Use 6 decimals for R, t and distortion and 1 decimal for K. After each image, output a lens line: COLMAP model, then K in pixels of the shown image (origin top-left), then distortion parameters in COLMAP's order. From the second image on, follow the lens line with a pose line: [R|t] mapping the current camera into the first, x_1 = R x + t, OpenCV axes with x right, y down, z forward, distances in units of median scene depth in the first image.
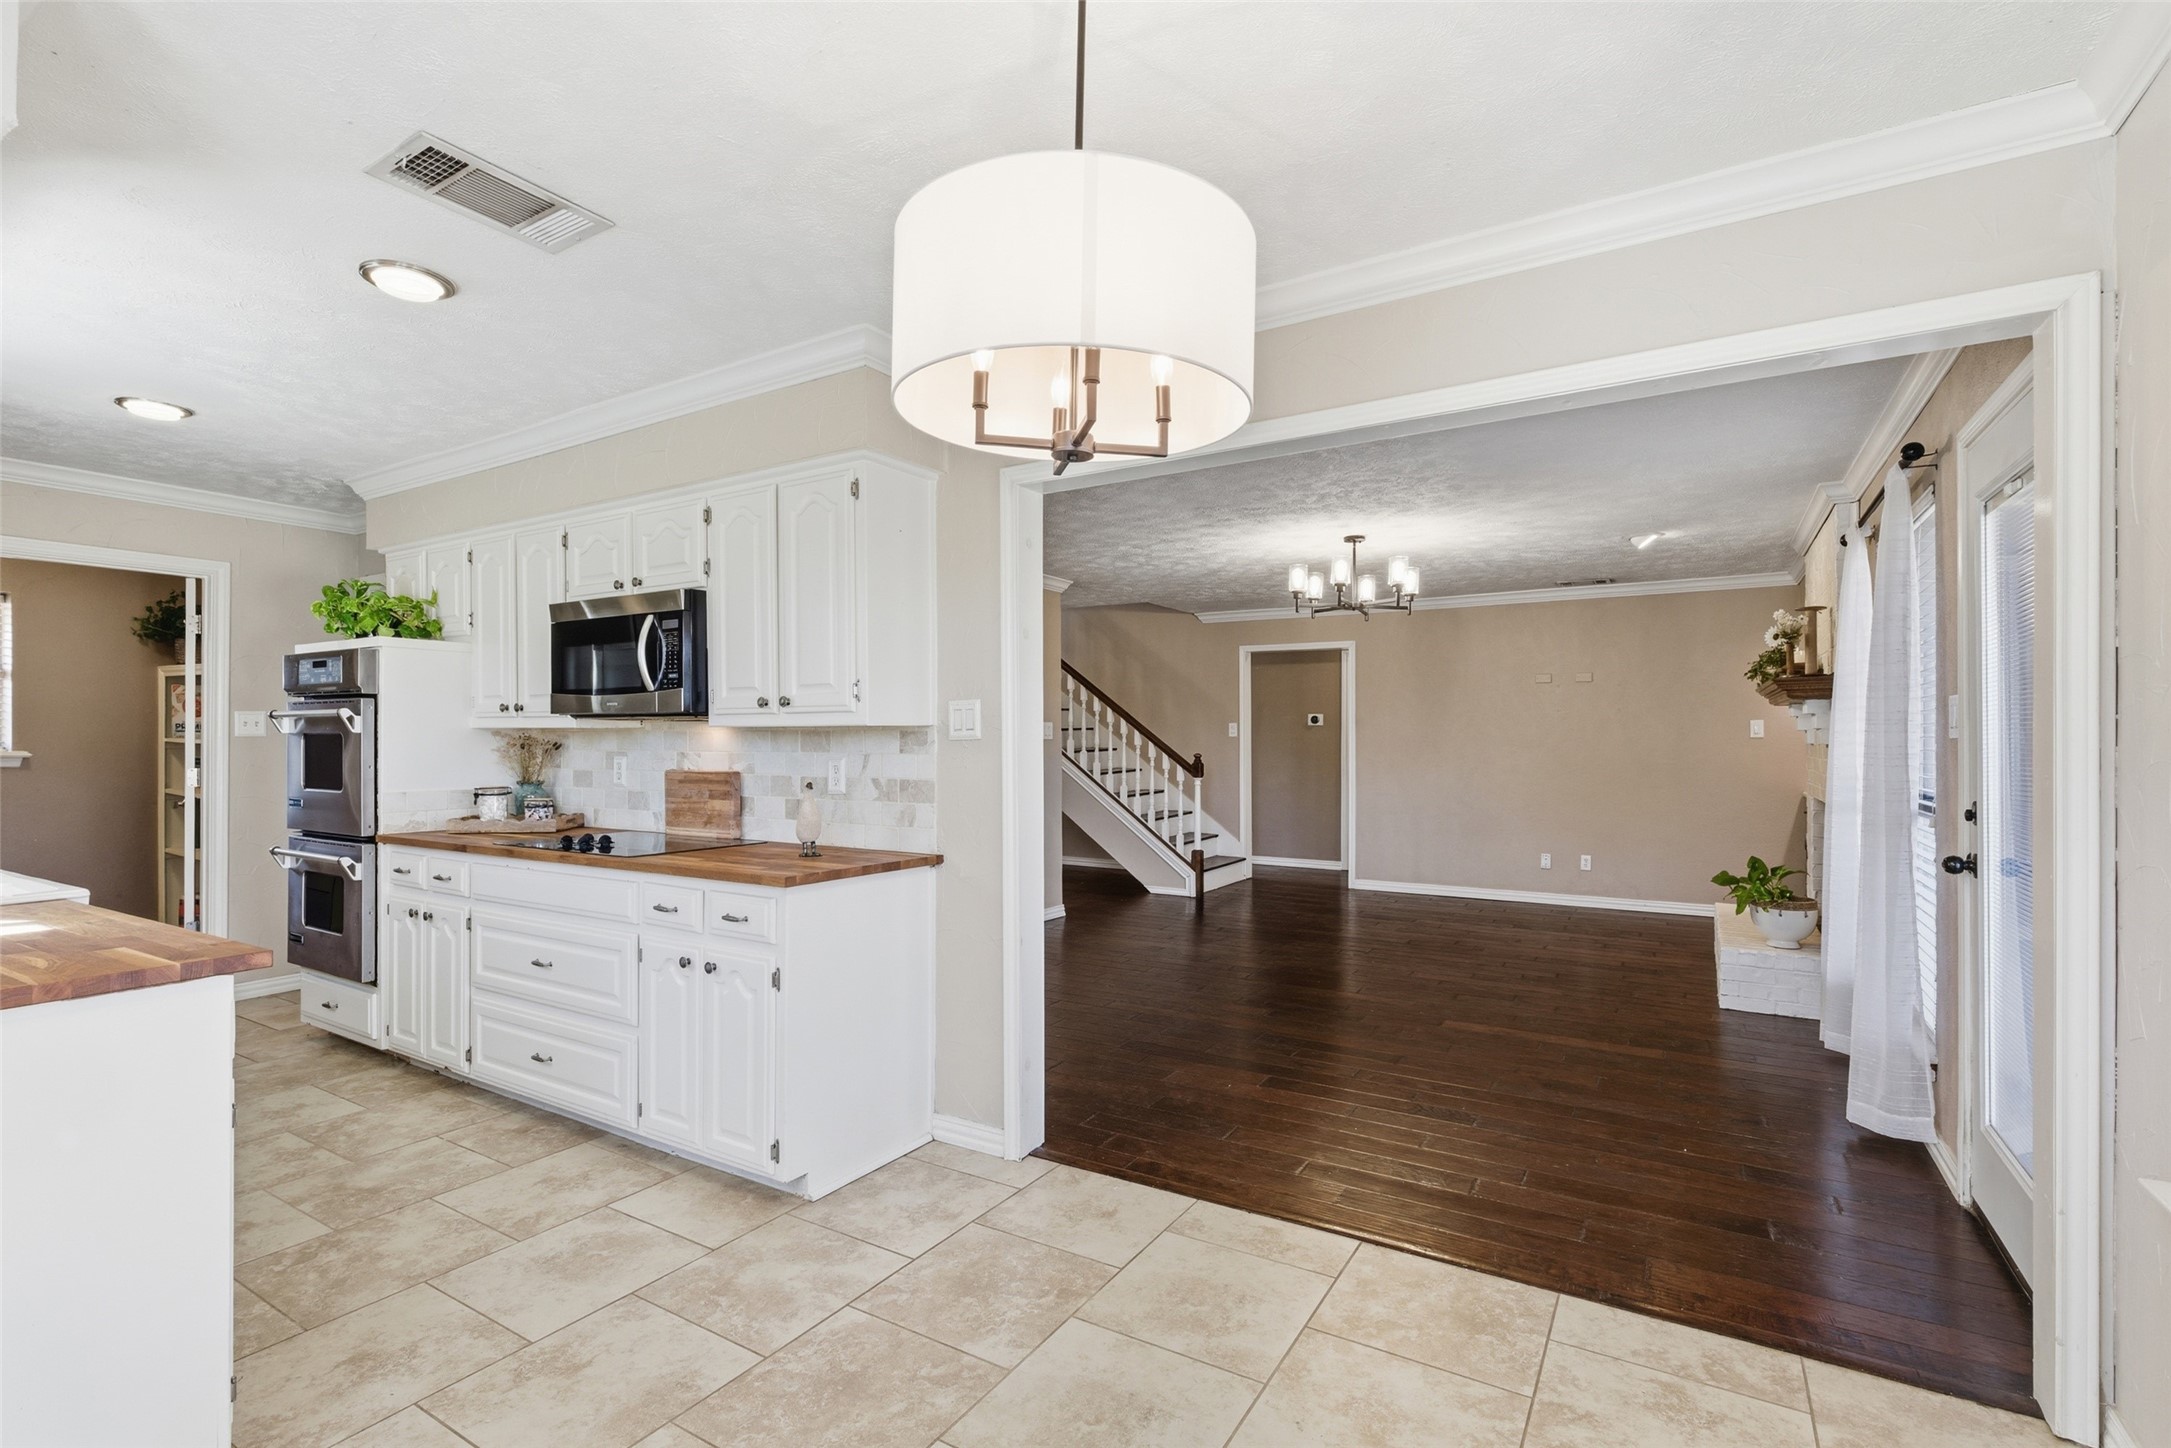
lens RADIAL K [[985.9, 0, 1086.8], [0, 985.9, 736.4], [0, 0, 1]] dist [-0.002190, 0.000205]
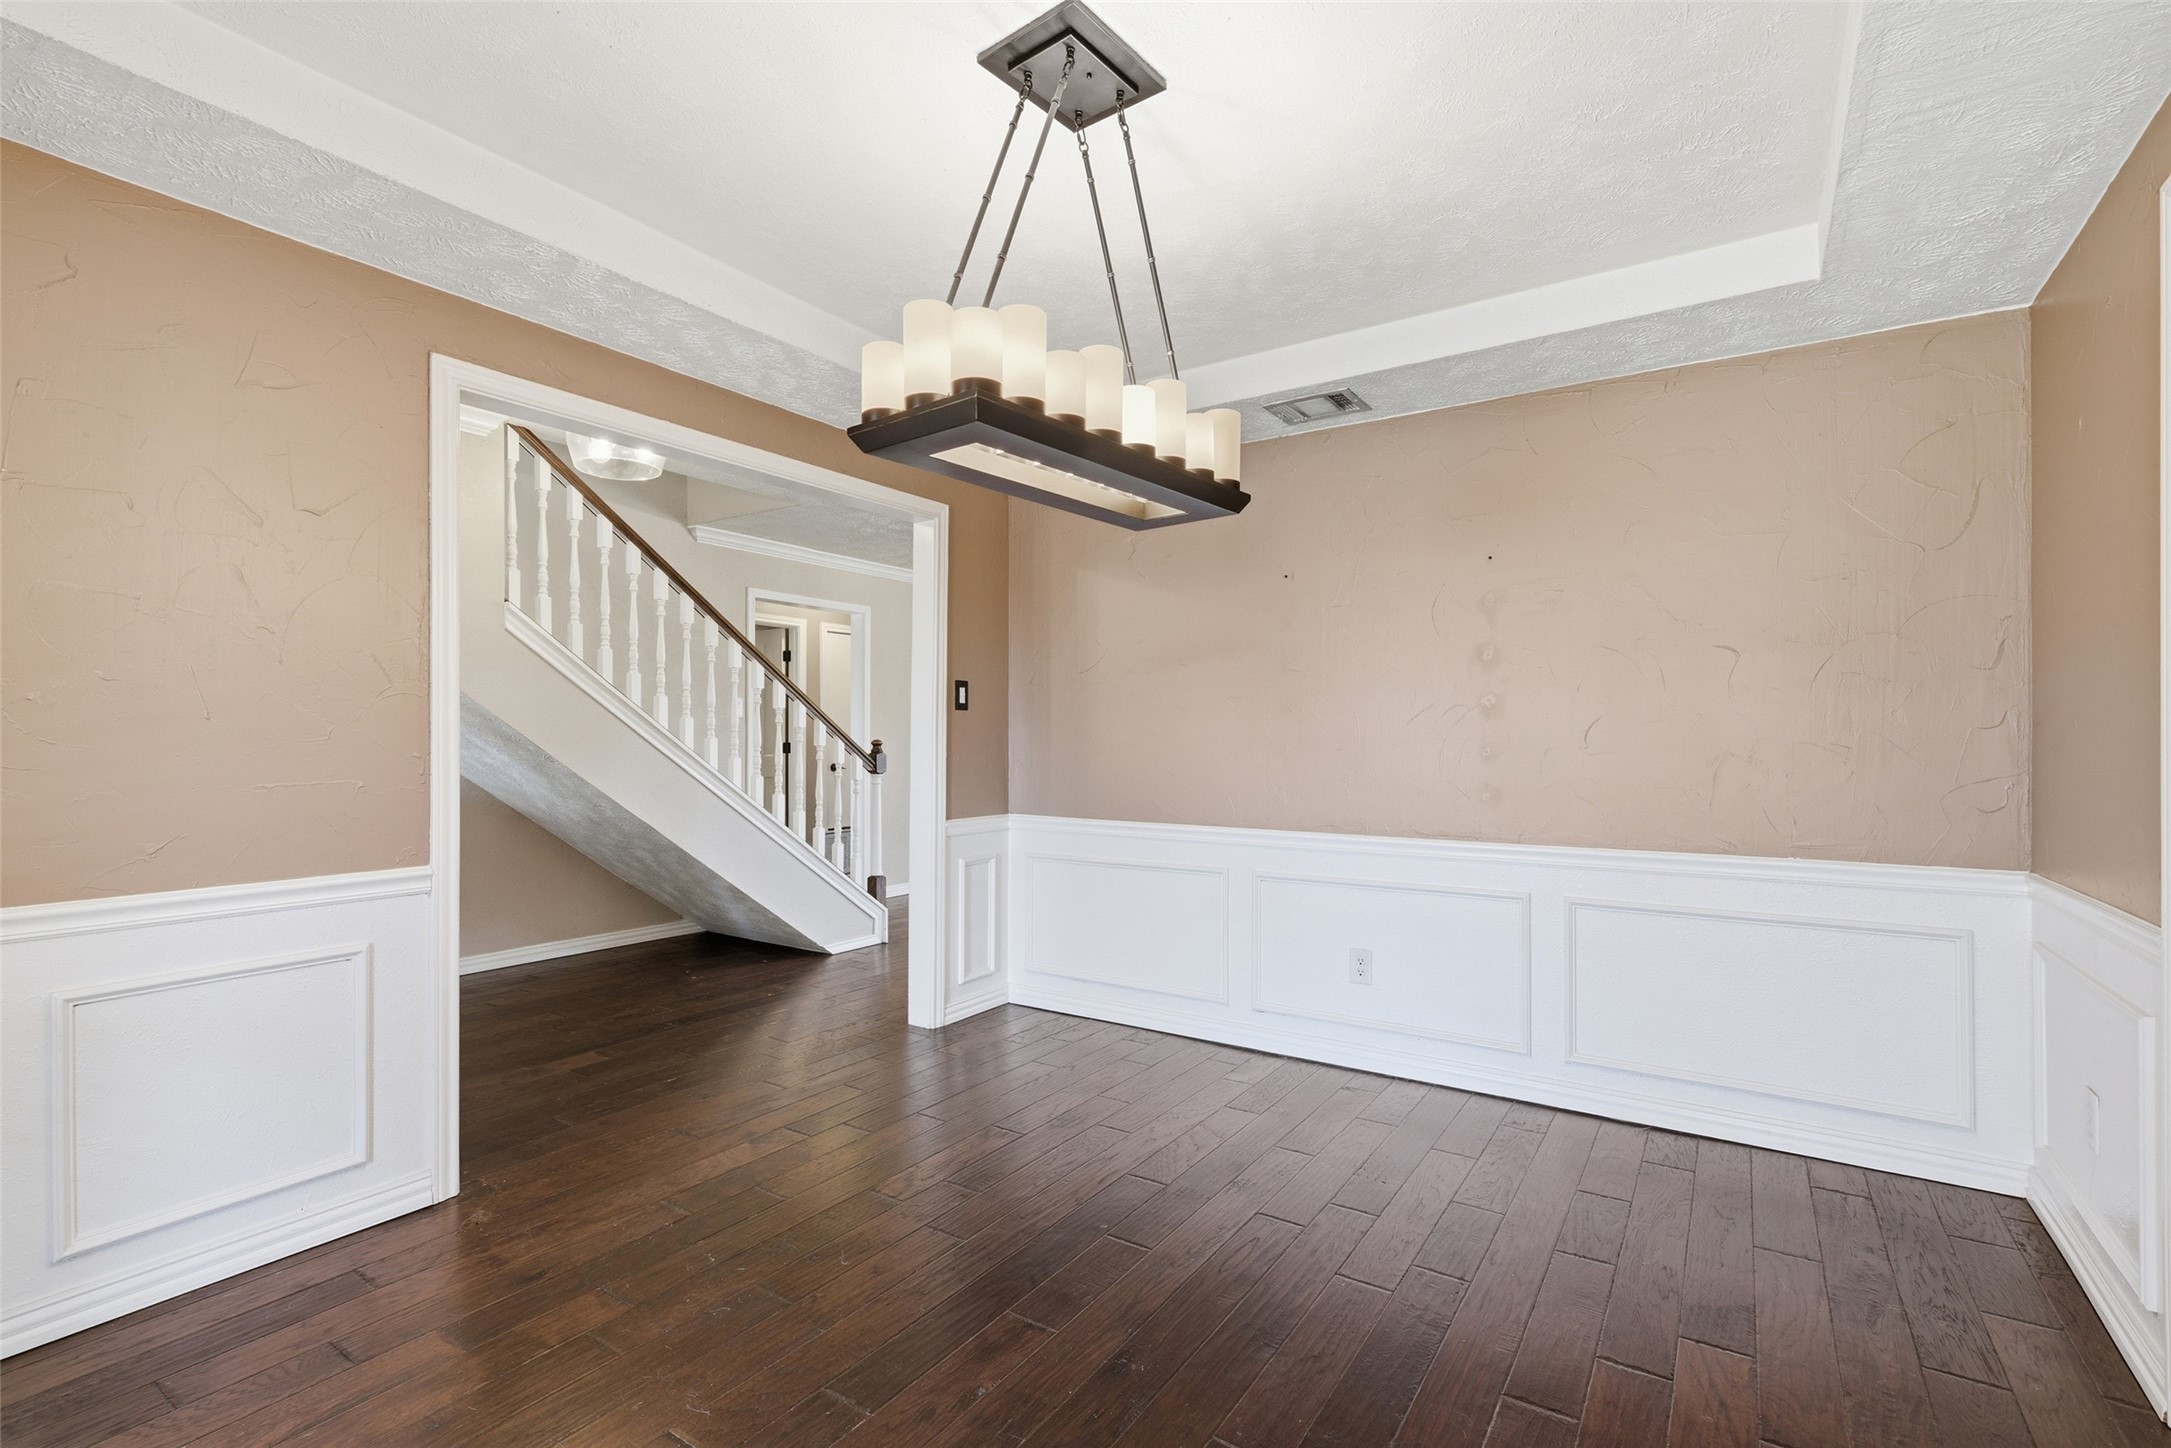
lens RADIAL K [[985.9, 0, 1086.8], [0, 985.9, 736.4], [0, 0, 1]] dist [-0.002190, 0.000205]
pose [[0.039635, 0.002592, 0.999211, -1.291113], [-0.004238, 0.999988, -0.002426, 0.034046], [-0.999205, -0.004138, 0.039645, 1.790656]]
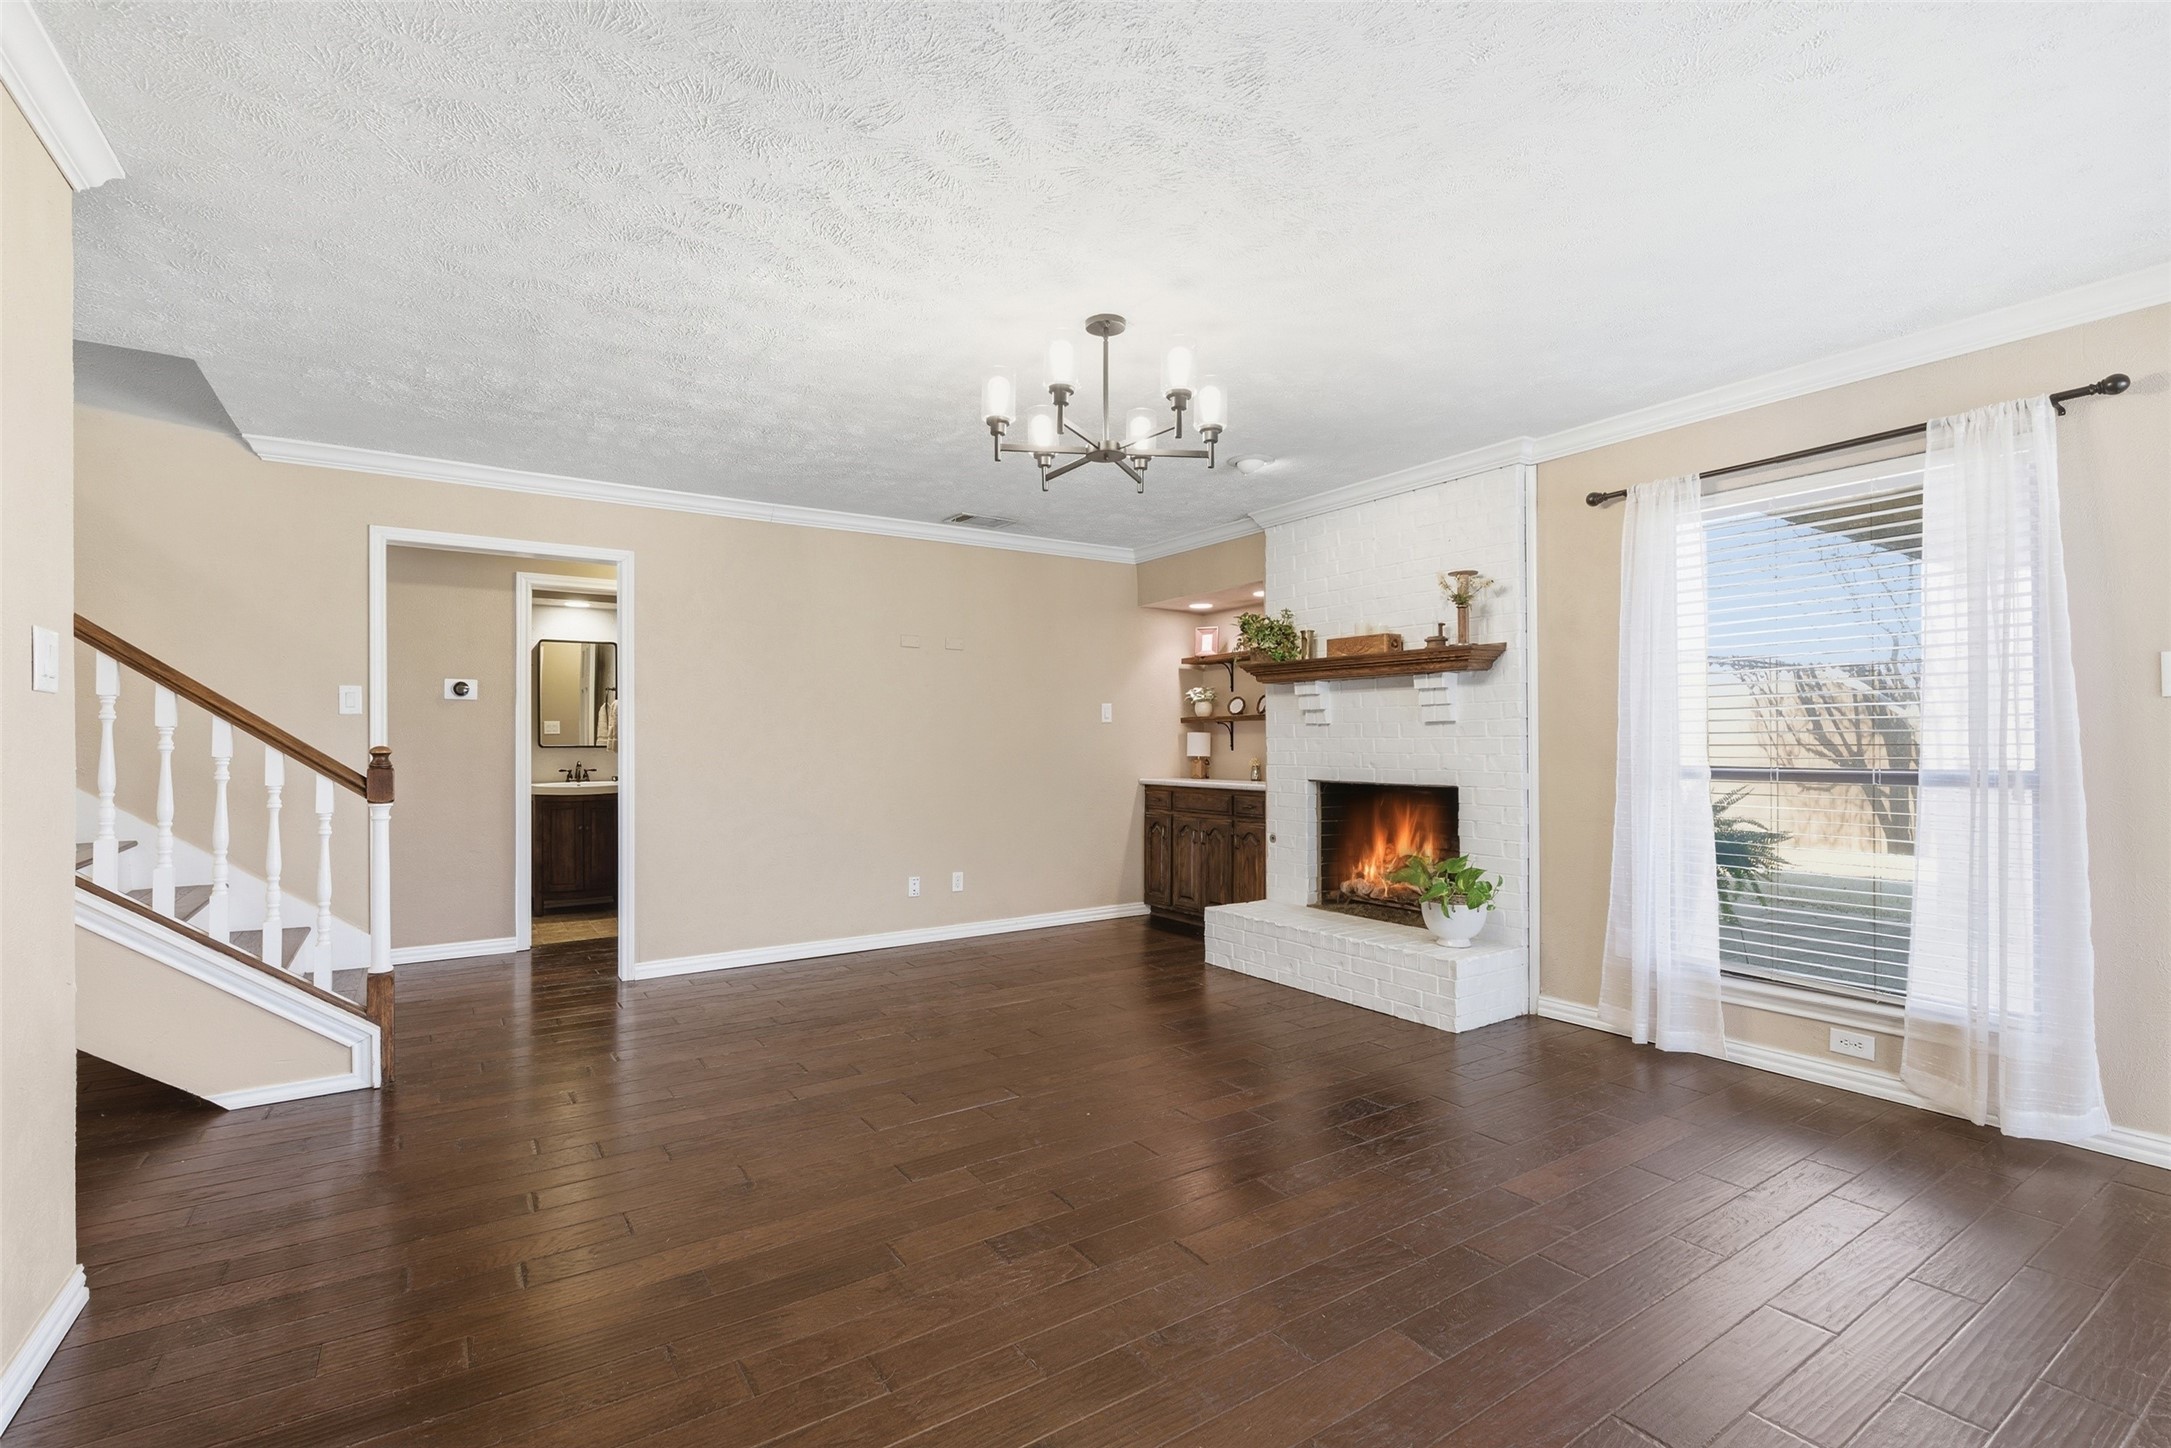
lens RADIAL K [[985.9, 0, 1086.8], [0, 985.9, 736.4], [0, 0, 1]] dist [-0.002190, 0.000205]
pose [[0.423234, 0.000923, 0.906020, -0.317390], [0.002518, 0.999994, -0.002195, 0.030879], [-0.906017, 0.003211, 0.423229, 1.180136]]
